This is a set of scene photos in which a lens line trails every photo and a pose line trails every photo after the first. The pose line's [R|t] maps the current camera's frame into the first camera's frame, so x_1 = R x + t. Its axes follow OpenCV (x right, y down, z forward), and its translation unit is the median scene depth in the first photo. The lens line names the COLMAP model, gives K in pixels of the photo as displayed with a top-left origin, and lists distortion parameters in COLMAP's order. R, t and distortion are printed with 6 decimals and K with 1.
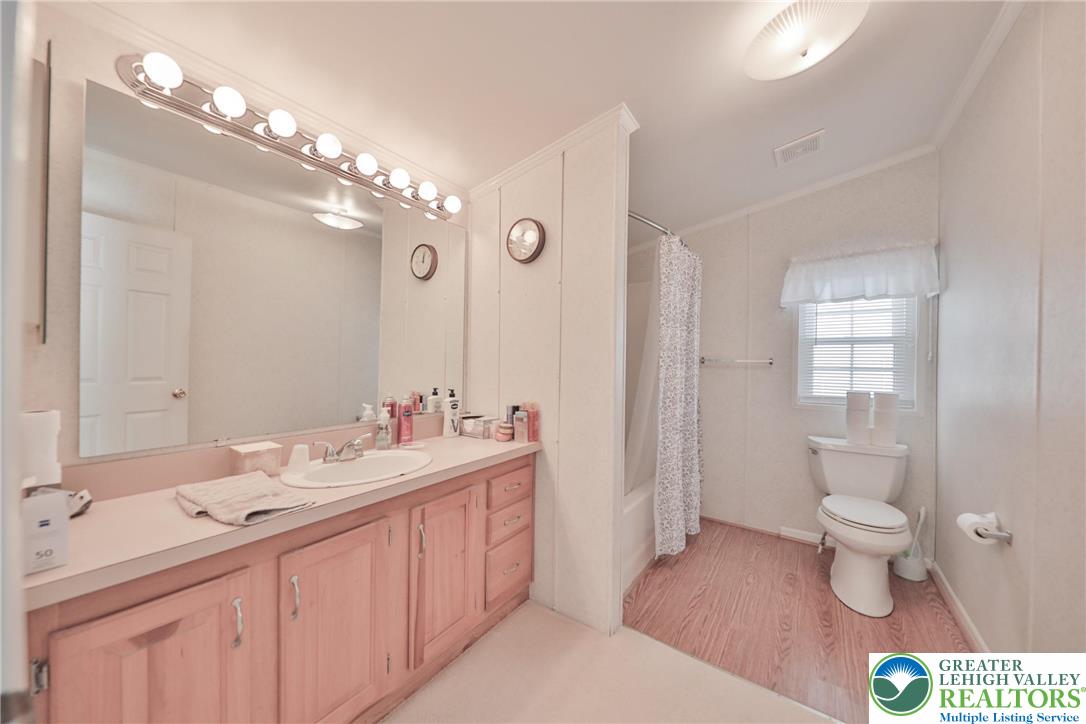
lens RADIAL K [[373.2, 0, 538.8], [0, 373.2, 362.5], [0, 0, 1]] dist [0.009498, -0.006999]
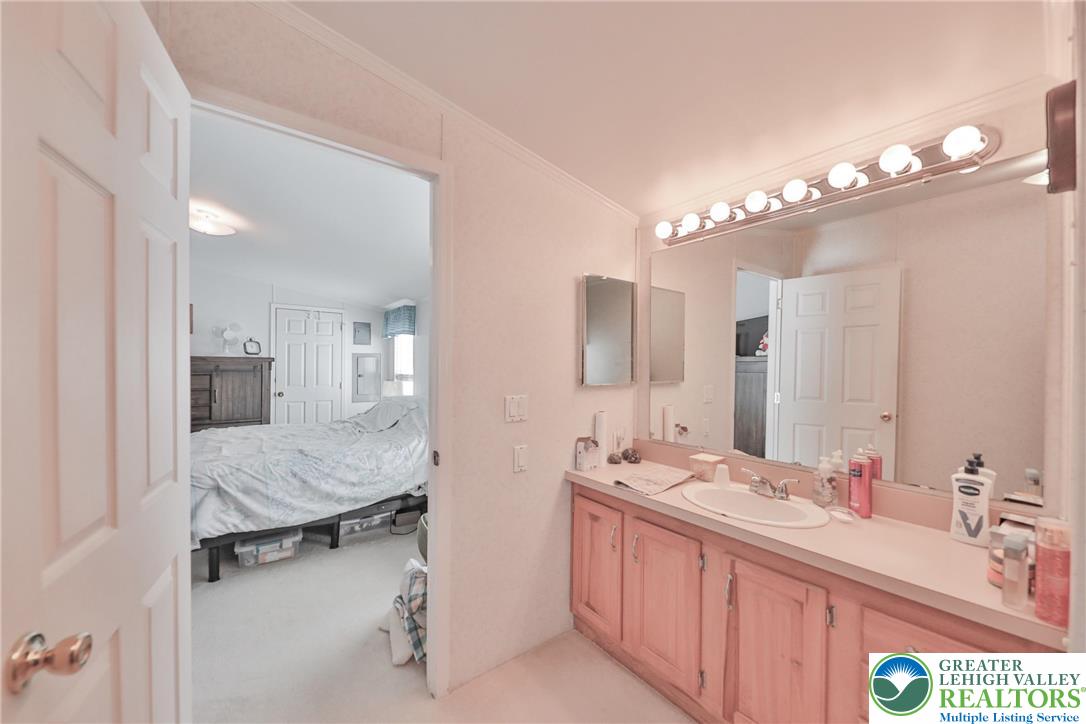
lens RADIAL K [[396.9, 0, 545.1], [0, 396.9, 368.4], [0, 0, 1]] dist [-0.000006, -0.005601]
pose [[-0.269451, -0.002027, -0.963012, 0.550092], [-0.013367, 0.999909, 0.001636, -0.063654], [0.962921, 0.013314, -0.269453, 0.560764]]
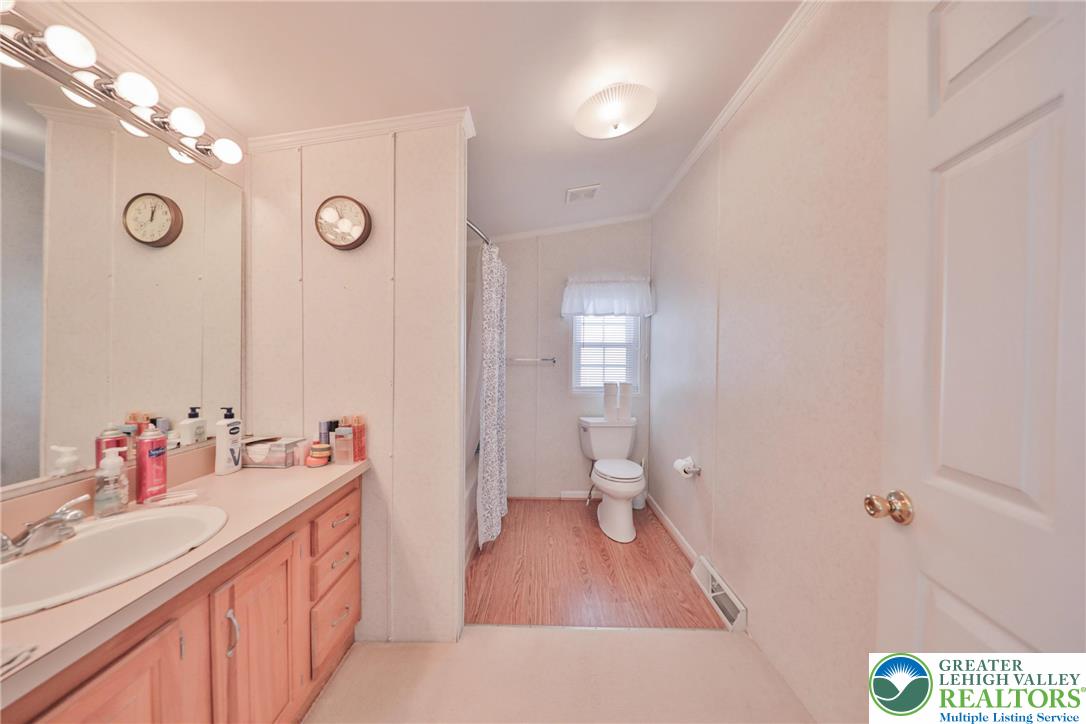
lens RADIAL K [[362.5, 0, 539.0], [0, 362.5, 363.4], [0, 0, 1]] dist [0.005134, -0.004934]
pose [[0.814519, -0.017511, 0.579873, -0.157183], [0.004939, 0.999717, 0.023252, -0.029144], [-0.580116, -0.016075, 0.814375, 0.081515]]
